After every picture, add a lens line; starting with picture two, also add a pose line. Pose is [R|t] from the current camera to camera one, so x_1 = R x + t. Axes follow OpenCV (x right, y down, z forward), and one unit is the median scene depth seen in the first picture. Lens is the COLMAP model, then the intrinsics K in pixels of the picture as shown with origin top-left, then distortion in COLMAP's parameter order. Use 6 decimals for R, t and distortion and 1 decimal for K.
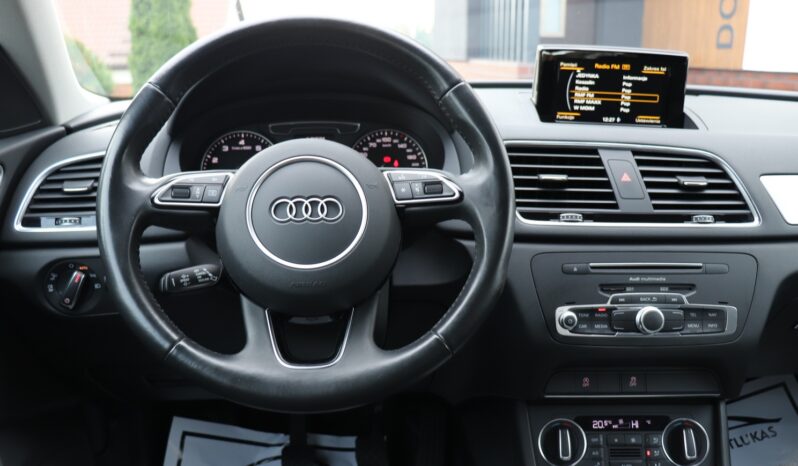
lens RADIAL K [[654.2, 0, 393.5], [0, 654.2, 227.5], [0, 0, 1]] dist [-0.182027, 0.148098]
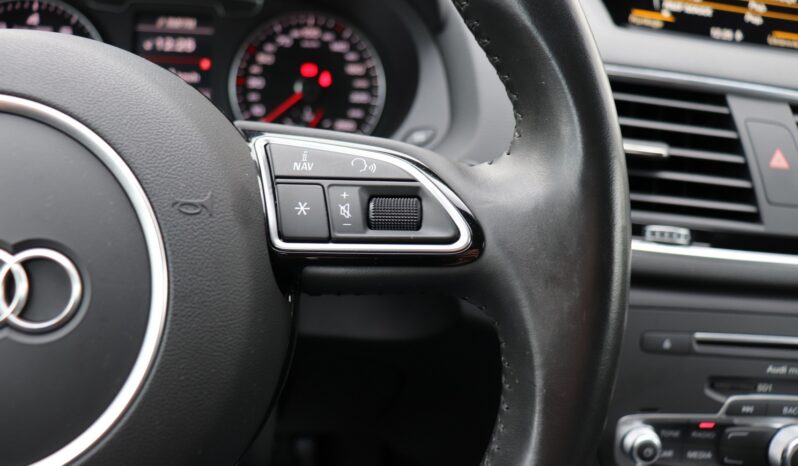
lens RADIAL K [[654.2, 0, 393.5], [0, 654.2, 223.1], [0, 0, 1]] dist [-0.182027, 0.148098]
pose [[0.994506, 0.062896, 0.083673, 0.026147], [-0.075942, 0.983664, 0.163212, -0.084144], [-0.072041, -0.168670, 0.983036, 0.523375]]
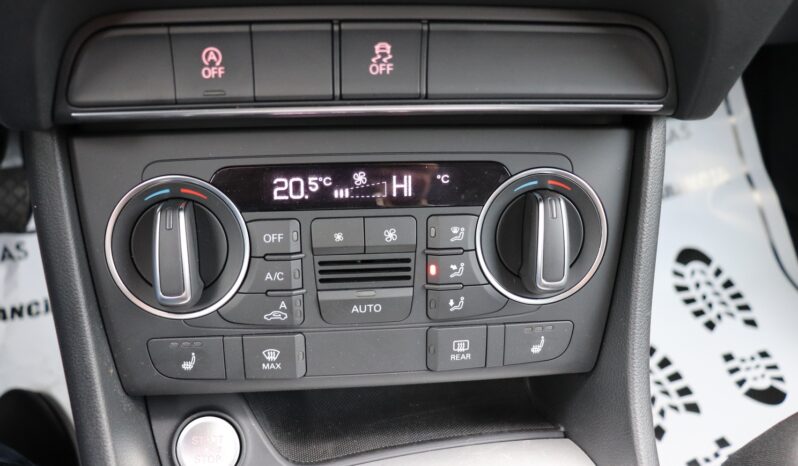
lens RADIAL K [[654.2, 0, 396.6], [0, 654.2, 225.9], [0, 0, 1]] dist [-0.182027, 0.148098]
pose [[0.990064, -0.057477, 0.128337, 0.335326], [-0.008505, 0.886503, 0.462644, 0.170325], [-0.140362, -0.459139, 0.877206, 0.687557]]
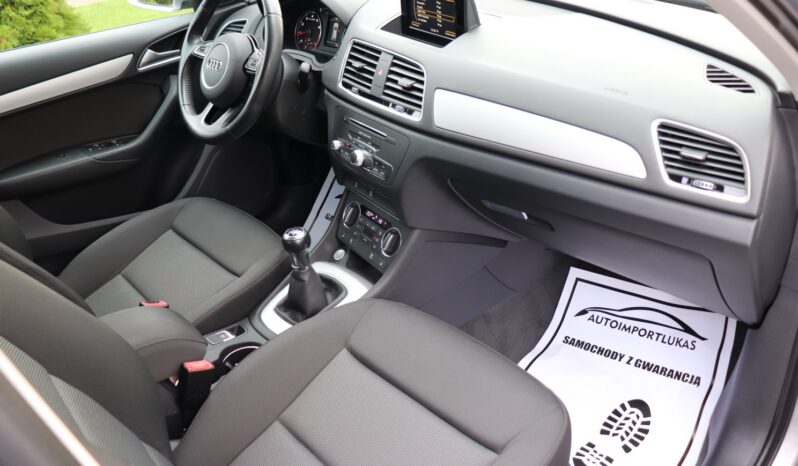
lens RADIAL K [[654.2, 0, 398.9], [0, 654.2, 233.4], [0, 0, 1]] dist [-0.182027, 0.148098]
pose [[0.605607, 0.362441, -0.708432, 1.657837], [-0.112149, 0.920243, 0.374934, -0.314727], [0.787821, -0.147613, 0.597953, -0.001948]]
